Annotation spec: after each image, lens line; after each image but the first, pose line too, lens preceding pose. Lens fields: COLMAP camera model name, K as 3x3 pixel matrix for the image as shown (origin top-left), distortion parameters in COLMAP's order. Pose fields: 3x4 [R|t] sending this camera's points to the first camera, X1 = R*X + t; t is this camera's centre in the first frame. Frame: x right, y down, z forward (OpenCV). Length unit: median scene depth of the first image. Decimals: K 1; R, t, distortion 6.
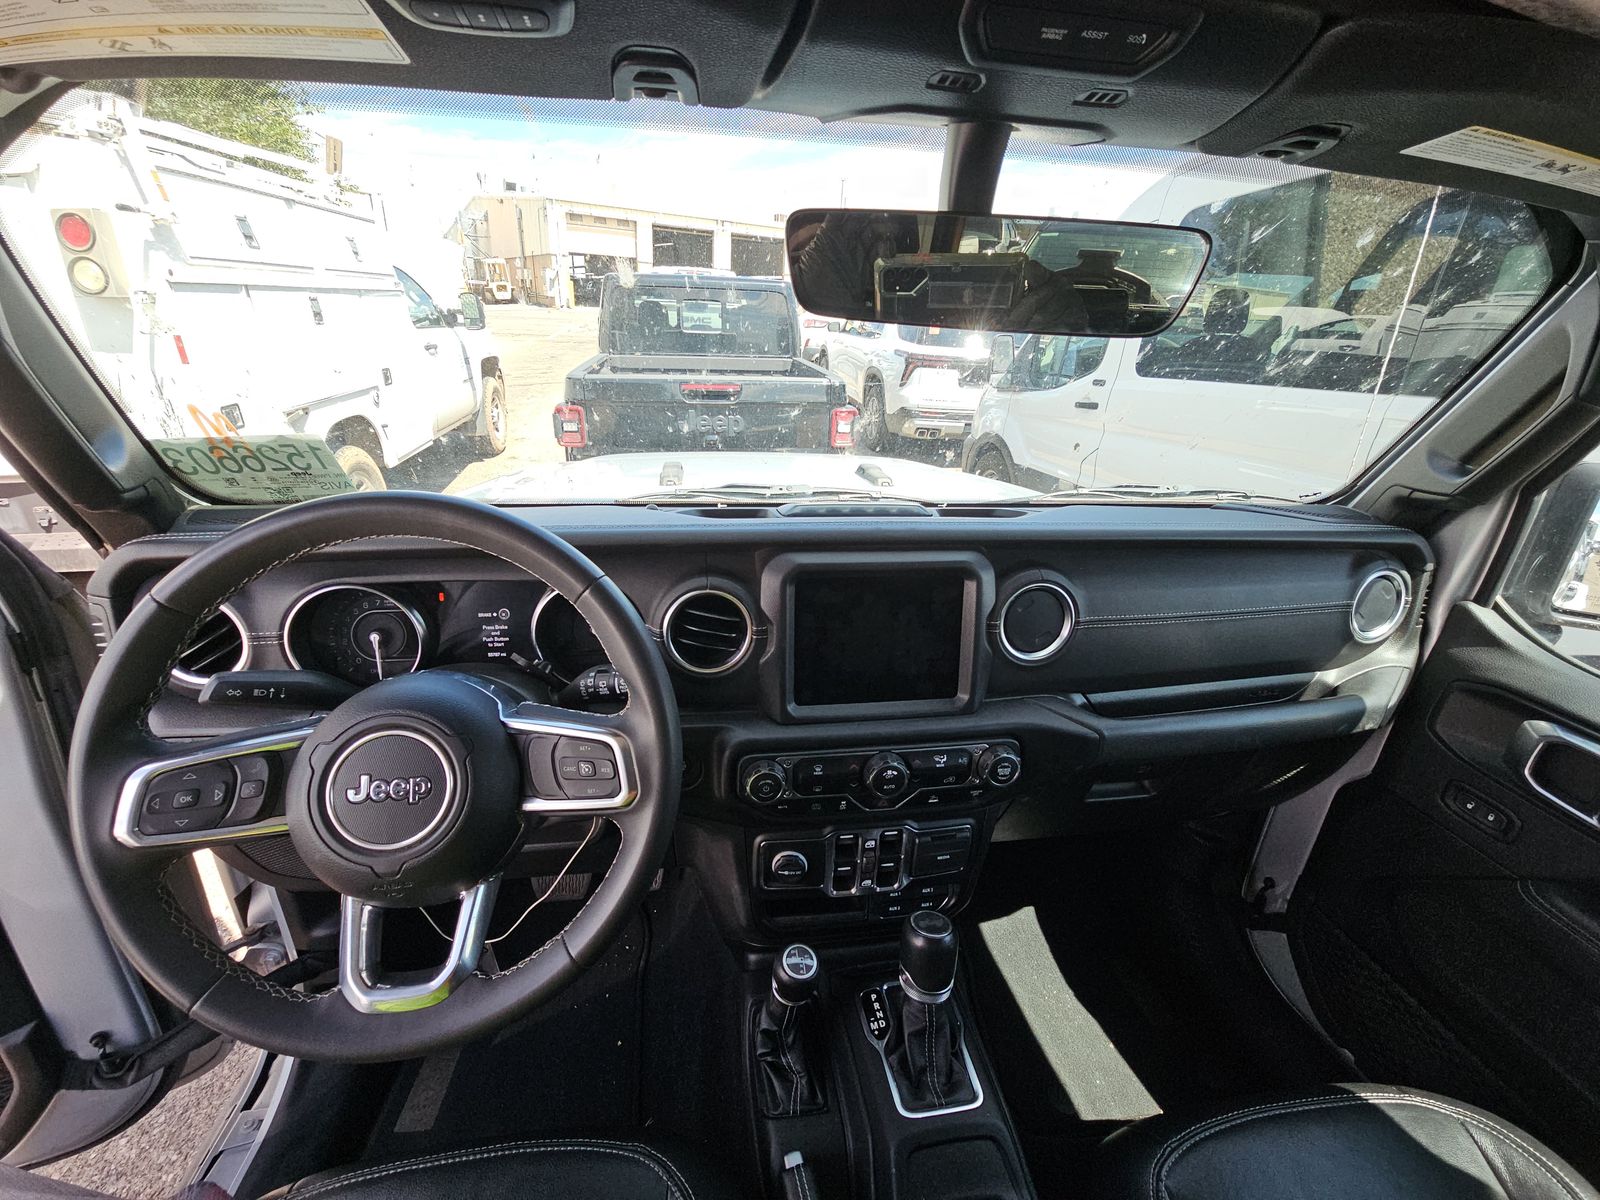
lens RADIAL K [[712.4, 0, 800.0], [0, 712.4, 600.0], [0, 0, 1]] dist [0.001546, -0.008199]
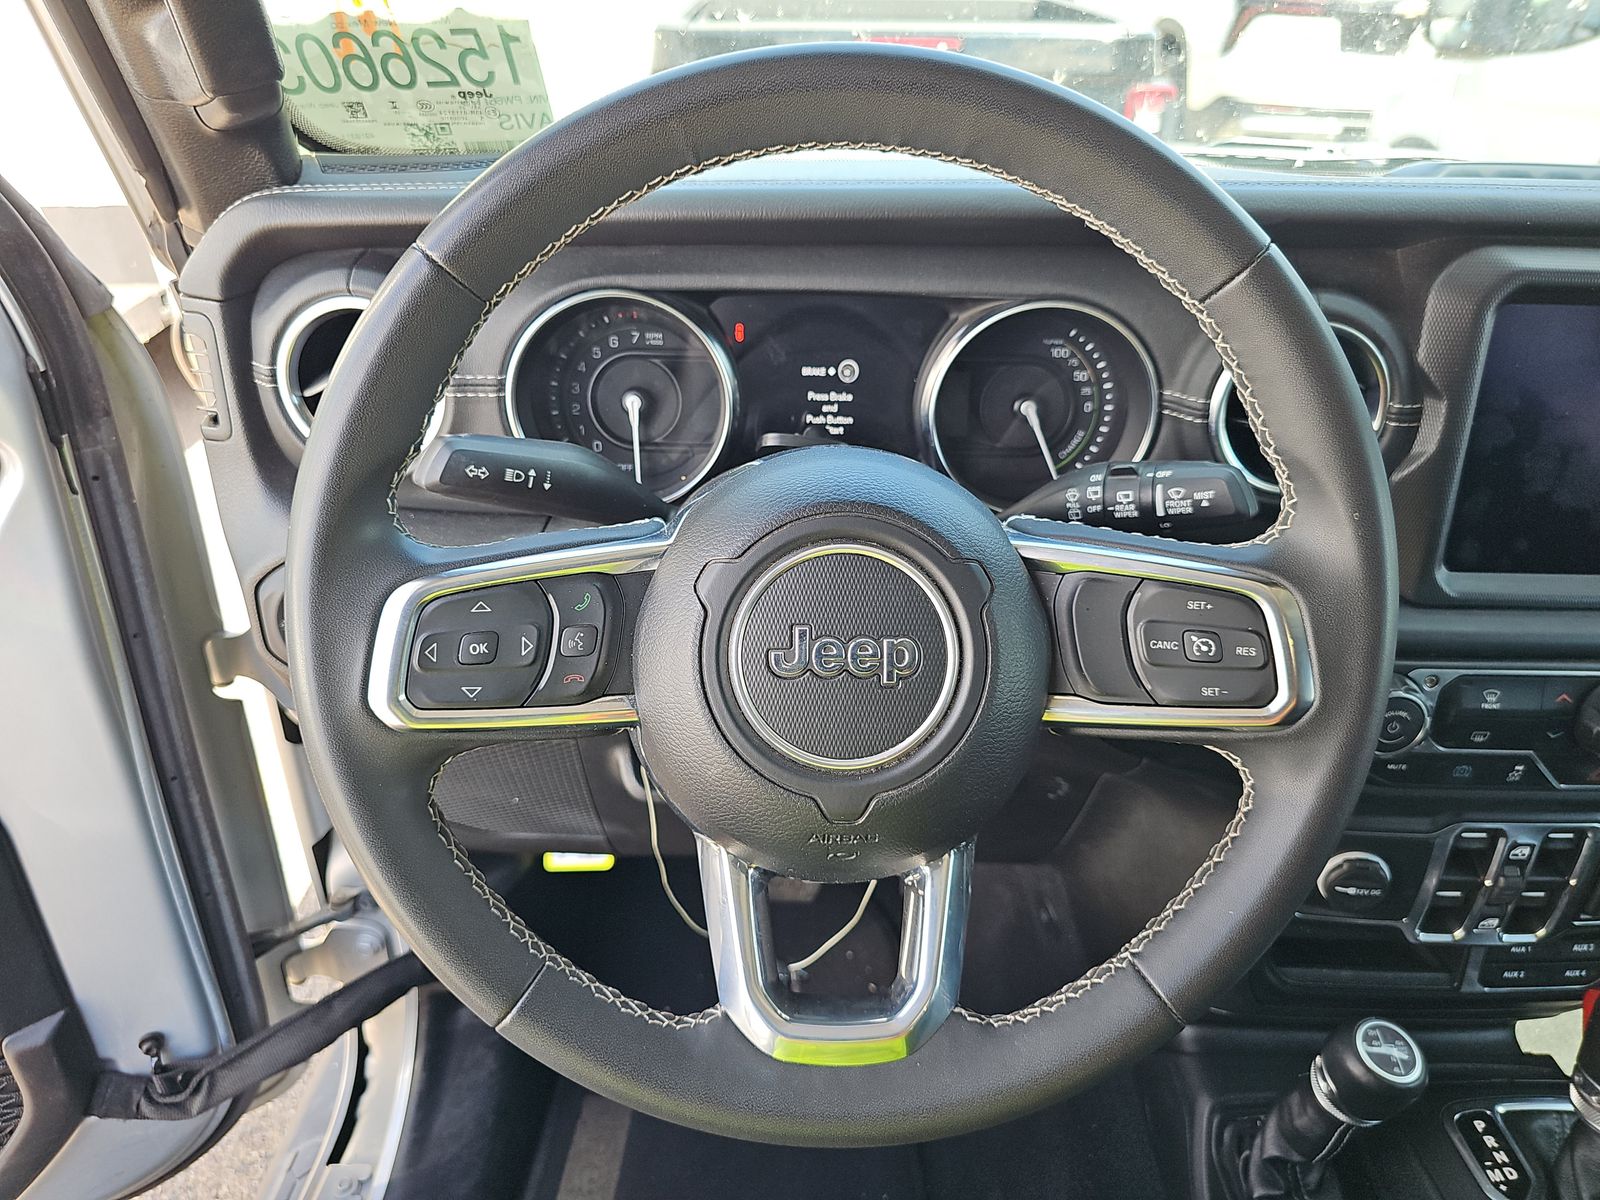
lens RADIAL K [[1203.6, 0, 800.5], [0, 1203.6, 634.9], [0, 0, 1]] dist [0.010031, -0.043416]
pose [[0.986900, 0.063020, -0.148518, -0.321774], [-0.039431, 0.986854, 0.156731, 0.077808], [0.156443, -0.148821, 0.976411, 0.101865]]
